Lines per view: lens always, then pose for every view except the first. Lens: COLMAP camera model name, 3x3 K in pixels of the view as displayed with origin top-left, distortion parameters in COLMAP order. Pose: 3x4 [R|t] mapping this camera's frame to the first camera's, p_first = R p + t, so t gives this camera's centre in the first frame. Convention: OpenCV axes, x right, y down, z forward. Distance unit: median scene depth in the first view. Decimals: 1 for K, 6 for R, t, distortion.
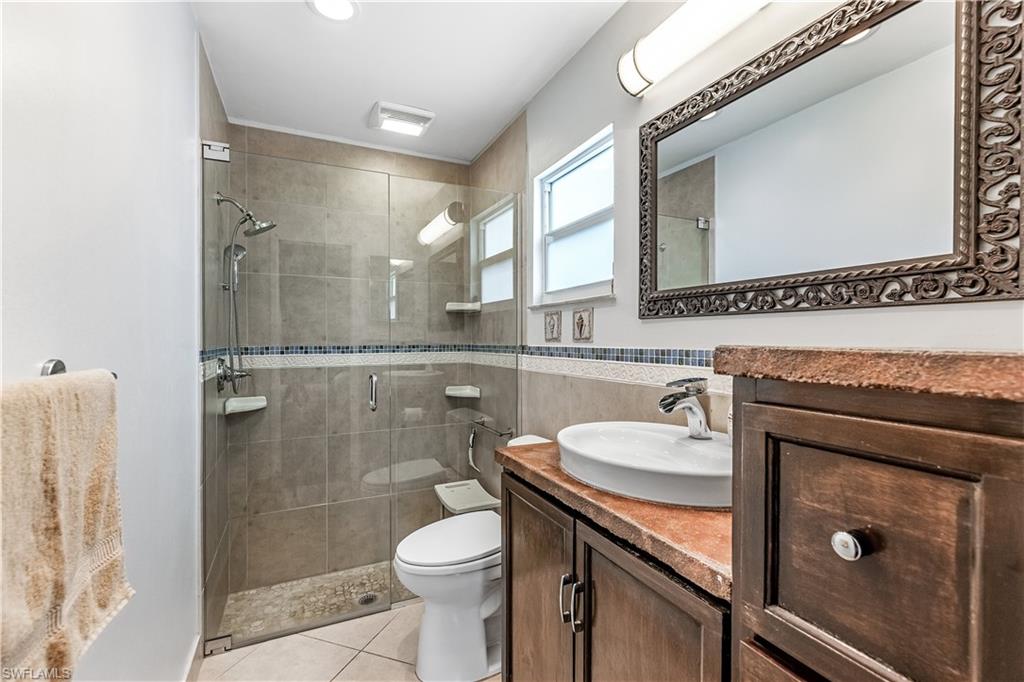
lens RADIAL K [[453.3, 0, 509.9], [0, 453.3, 339.4], [0, 0, 1]] dist [0.001814, 0.000159]
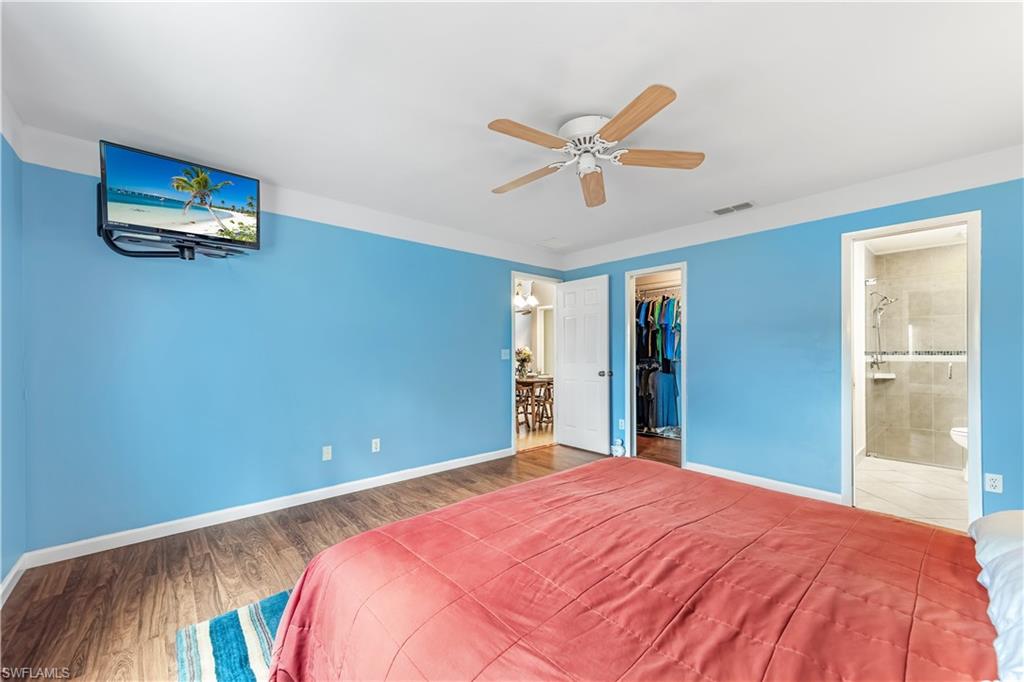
lens RADIAL K [[399.9, 0, 516.6], [0, 399.9, 344.1], [0, 0, 1]] dist [0.001821, -0.000674]
pose [[0.278838, -0.005839, -0.960320, 0.864928], [-0.004525, 0.999962, -0.007394, 0.005047], [0.960328, 0.006407, 0.278801, -1.386441]]
